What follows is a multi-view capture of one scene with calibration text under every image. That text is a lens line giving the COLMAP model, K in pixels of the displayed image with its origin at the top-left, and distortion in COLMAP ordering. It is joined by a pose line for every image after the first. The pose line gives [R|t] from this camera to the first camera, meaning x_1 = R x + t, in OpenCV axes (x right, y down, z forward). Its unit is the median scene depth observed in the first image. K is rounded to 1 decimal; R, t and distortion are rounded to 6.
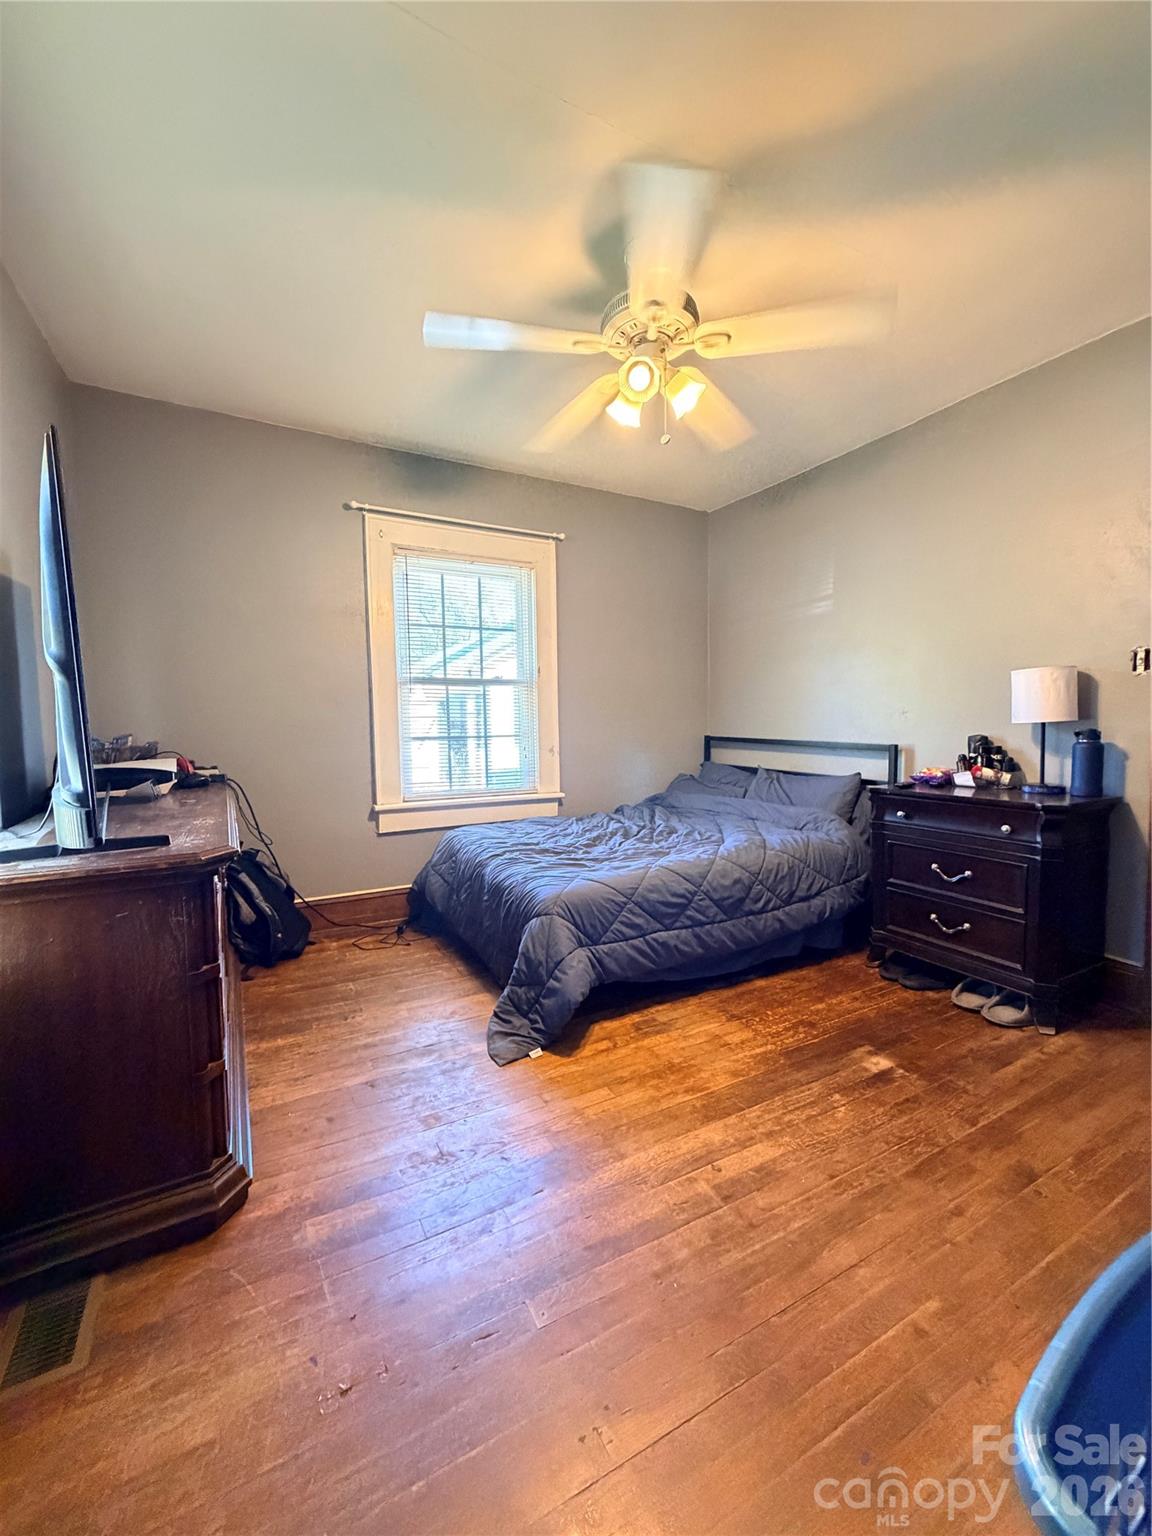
lens RADIAL K [[616.9, 0, 569.1], [0, 616.9, 767.8], [0, 0, 1]] dist [-0.000697, -0.000011]
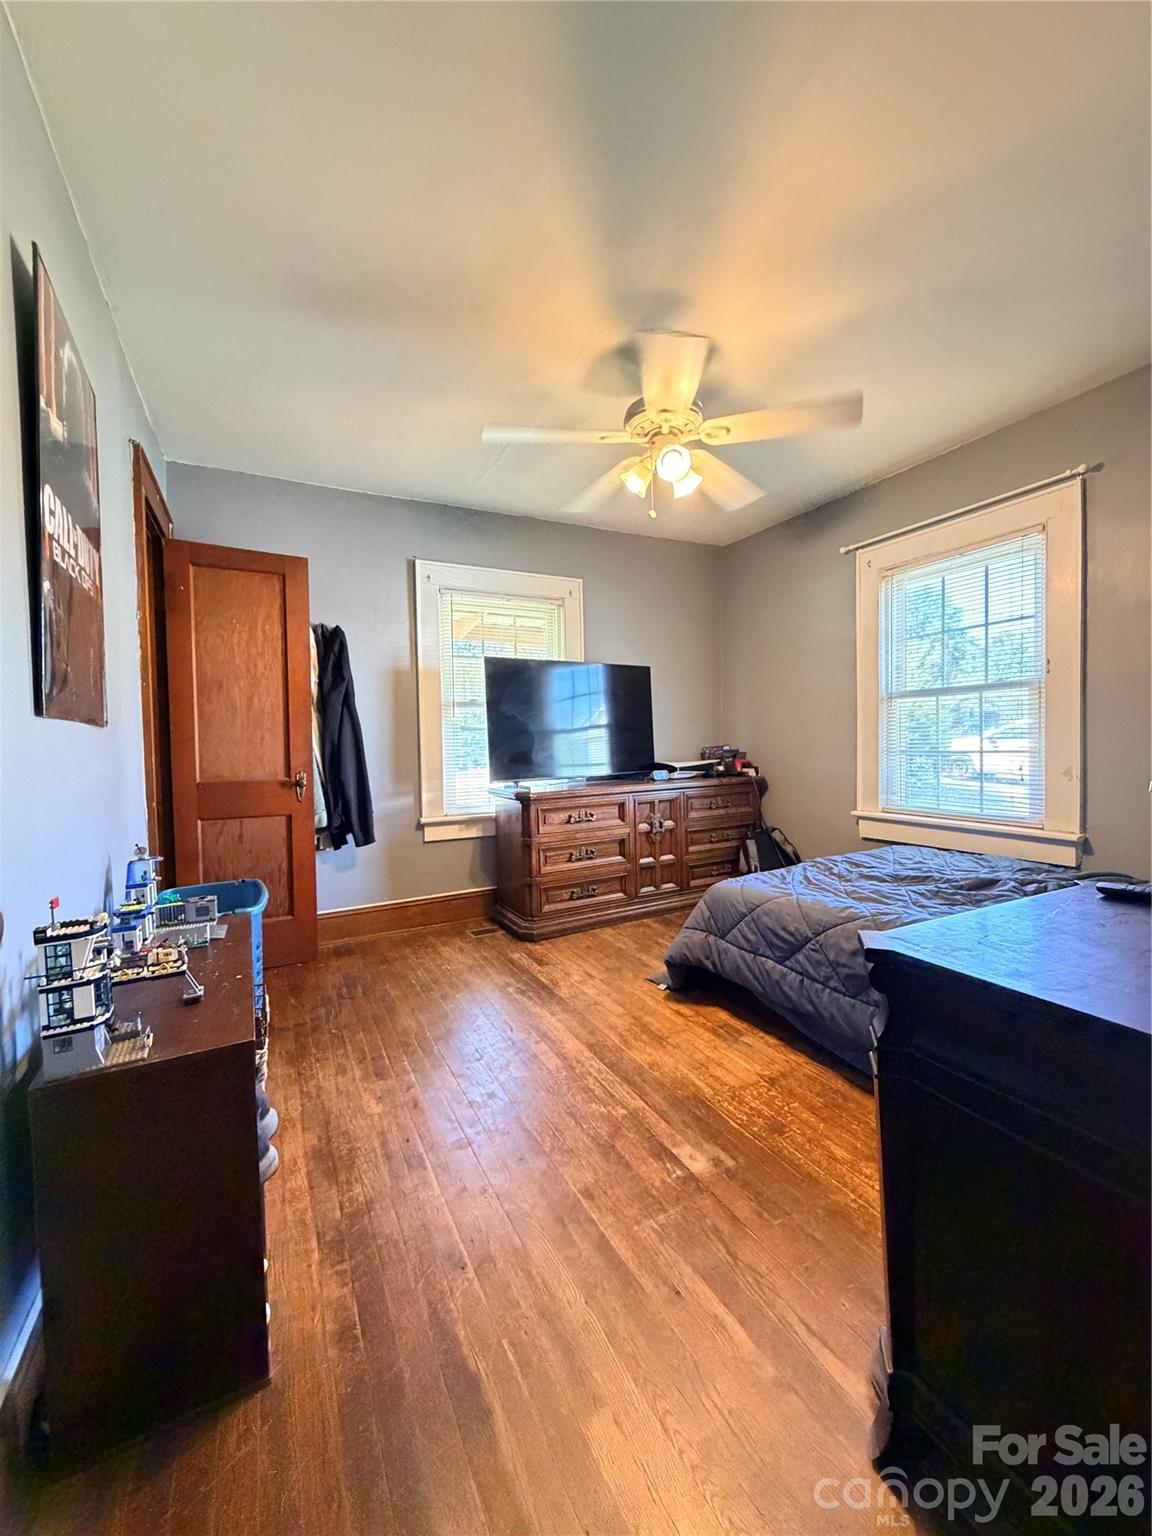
lens RADIAL K [[616.9, 0, 573.9], [0, 616.9, 762.5], [0, 0, 1]] dist [-0.000697, -0.000011]
pose [[-0.030417, 0.045226, -0.998514, 1.161908], [-0.047676, 0.997773, 0.046645, -0.076072], [0.998400, 0.049024, -0.028193, 0.740304]]
